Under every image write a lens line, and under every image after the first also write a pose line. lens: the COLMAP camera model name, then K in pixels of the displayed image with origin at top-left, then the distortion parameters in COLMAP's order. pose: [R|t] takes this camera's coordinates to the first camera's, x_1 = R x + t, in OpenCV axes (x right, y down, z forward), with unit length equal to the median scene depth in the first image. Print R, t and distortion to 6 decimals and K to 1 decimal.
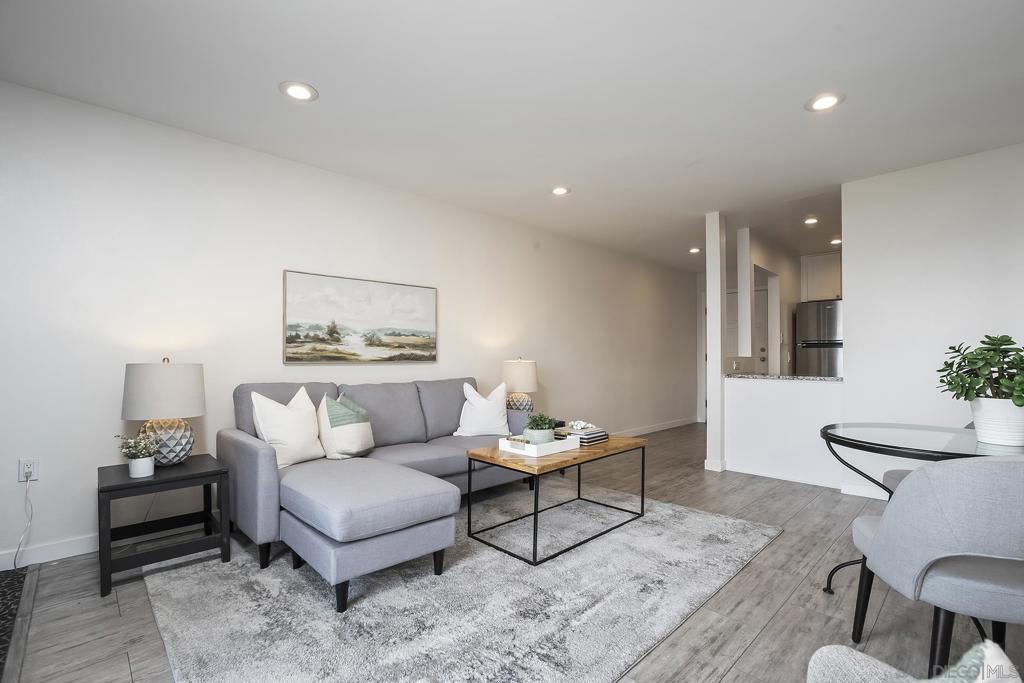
lens RADIAL K [[466.2, 0, 511.1], [0, 466.2, 348.4], [0, 0, 1]] dist [-0.039001, 0.019182]
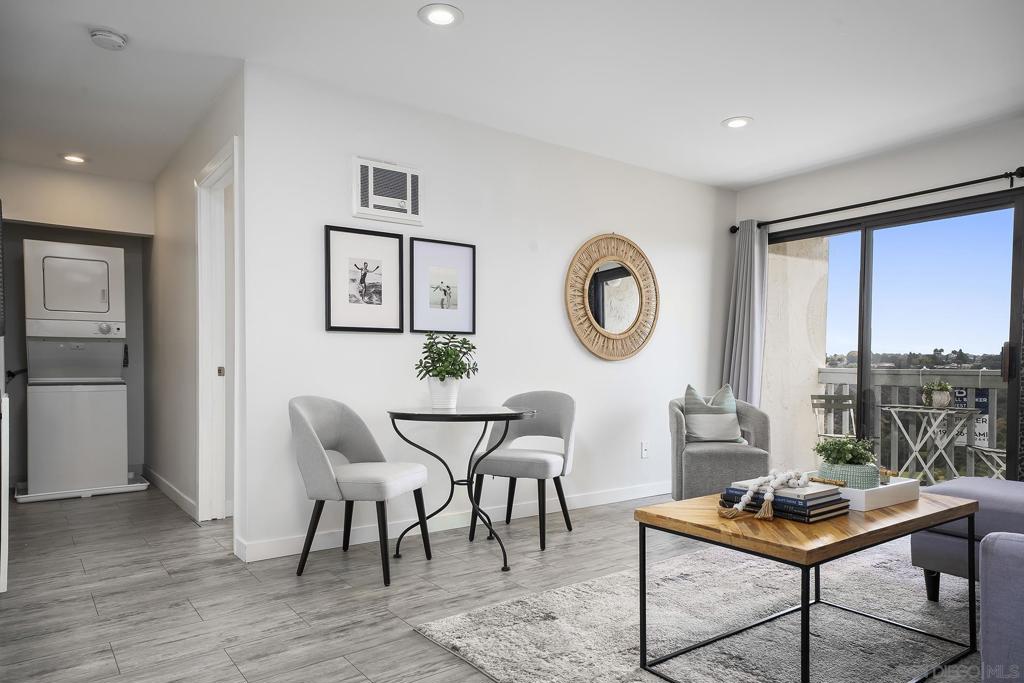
lens RADIAL K [[664.4, 0, 513.3], [0, 664.4, 379.8], [0, 0, 1]] dist [0.040950, 0.003753]
pose [[-0.991026, -0.007513, 0.133456, 0.290303], [-0.007066, 0.999968, 0.003819, 0.055131], [-0.133480, 0.002842, -0.991047, 1.533516]]
